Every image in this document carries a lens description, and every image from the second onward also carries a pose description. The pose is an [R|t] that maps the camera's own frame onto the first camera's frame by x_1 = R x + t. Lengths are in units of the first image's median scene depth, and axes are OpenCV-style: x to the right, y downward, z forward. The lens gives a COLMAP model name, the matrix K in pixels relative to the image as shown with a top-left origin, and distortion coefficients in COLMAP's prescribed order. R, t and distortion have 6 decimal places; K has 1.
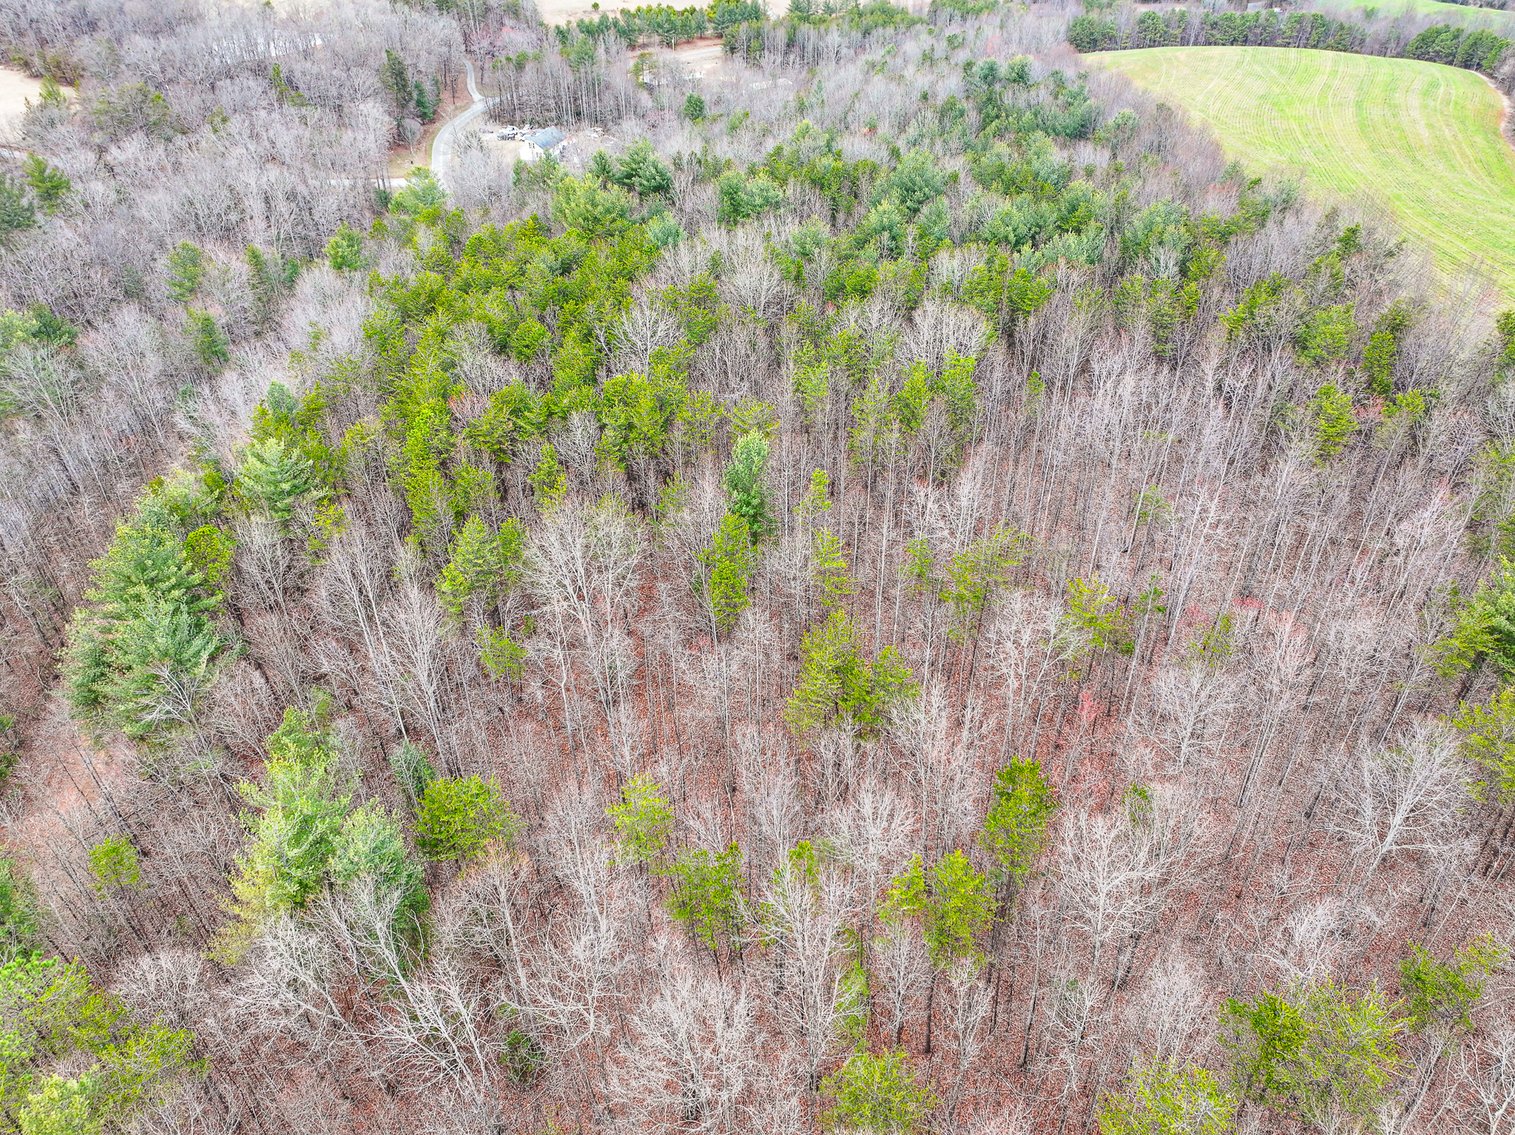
lens RADIAL K [[1036.7, 0, 757.5], [0, 1036.7, 567.5], [0, 0, 1]] dist [-0.010936, 0.028319]
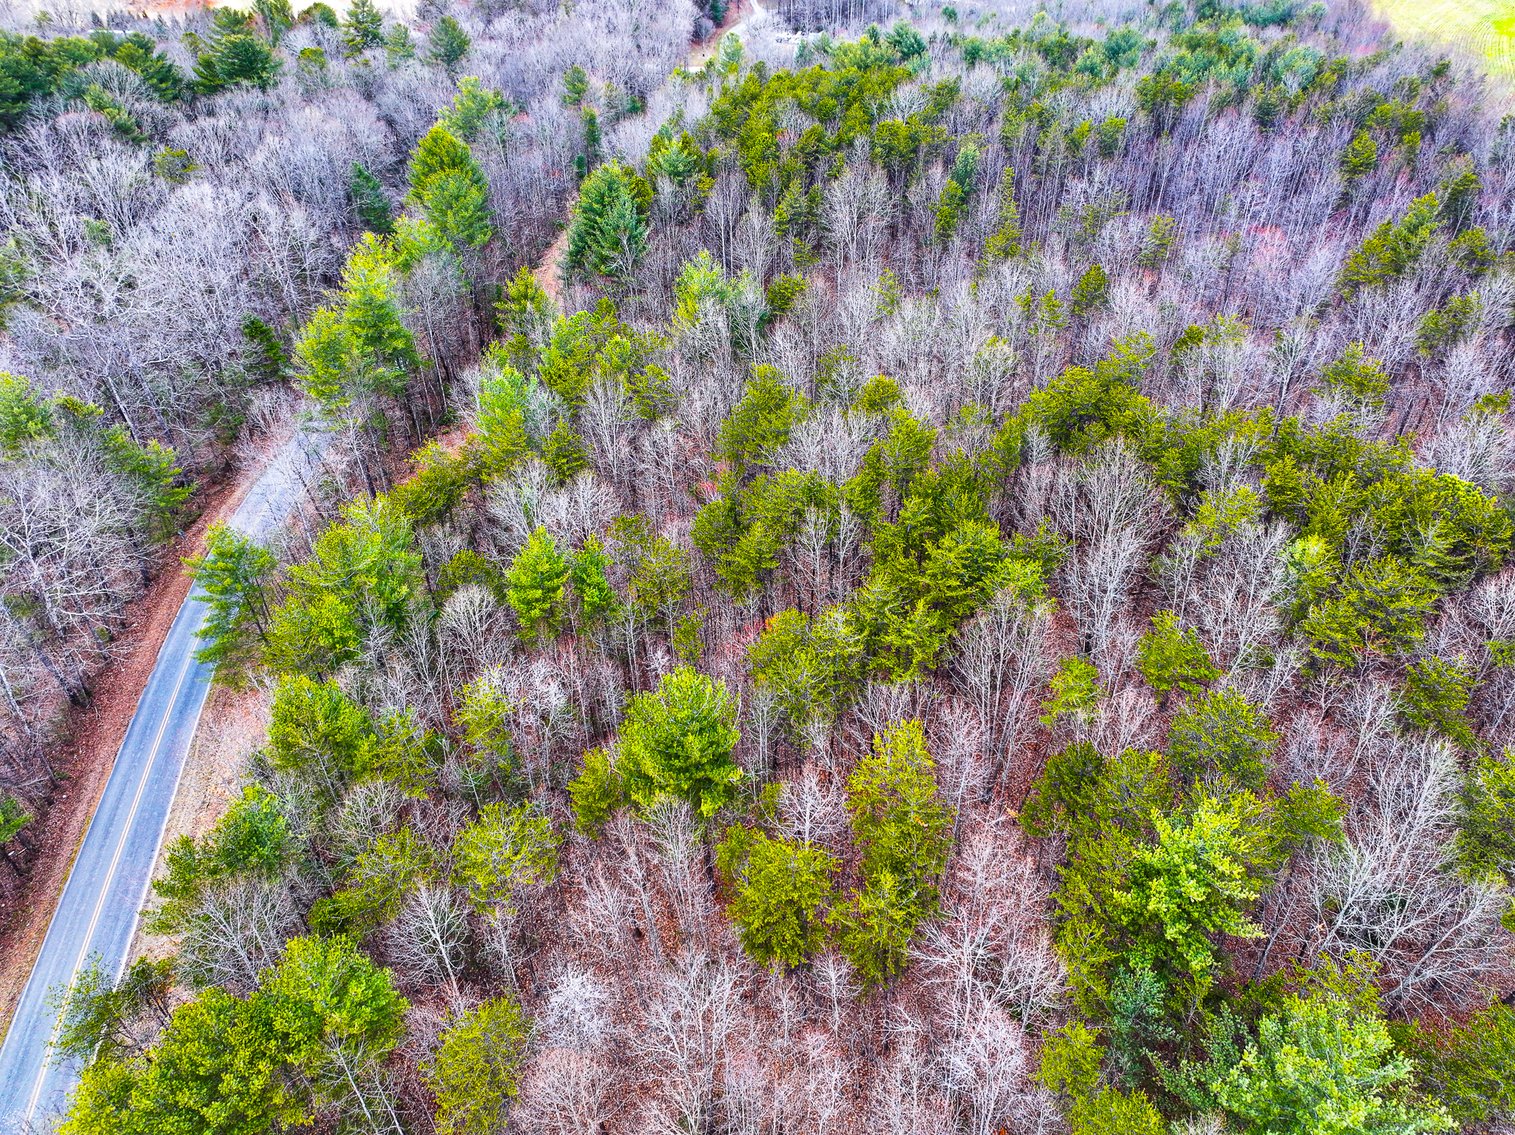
lens RADIAL K [[1036.7, 0, 757.5], [0, 1036.7, 567.5], [0, 0, 1]] dist [-0.010936, 0.028319]
pose [[0.976262, 0.132167, -0.171594, 0.017184], [-0.126142, 0.990964, 0.045599, 0.235050], [0.176070, -0.022871, 0.984112, -0.315095]]
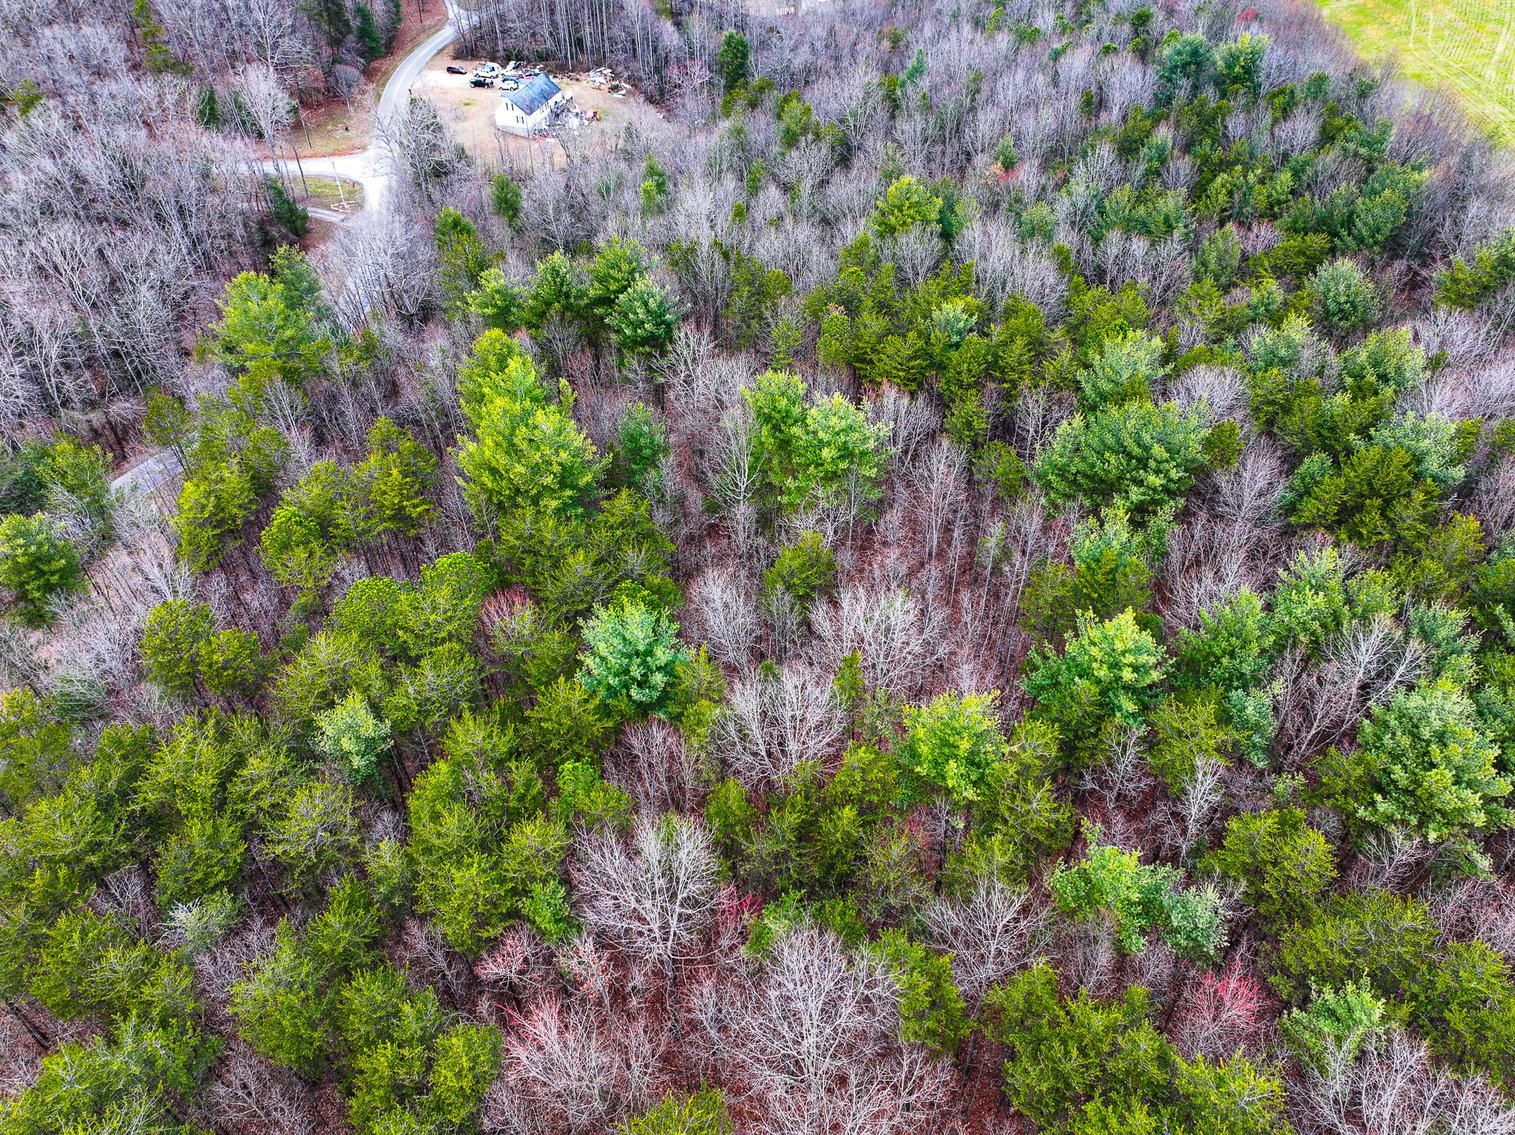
lens RADIAL K [[1036.7, 0, 757.5], [0, 1036.7, 567.5], [0, 0, 1]] dist [-0.010936, 0.028319]
pose [[0.998739, 0.036494, -0.034464, -0.012569], [-0.031897, 0.991566, 0.125613, -0.317589], [0.038757, -0.124355, 0.991481, 0.423968]]
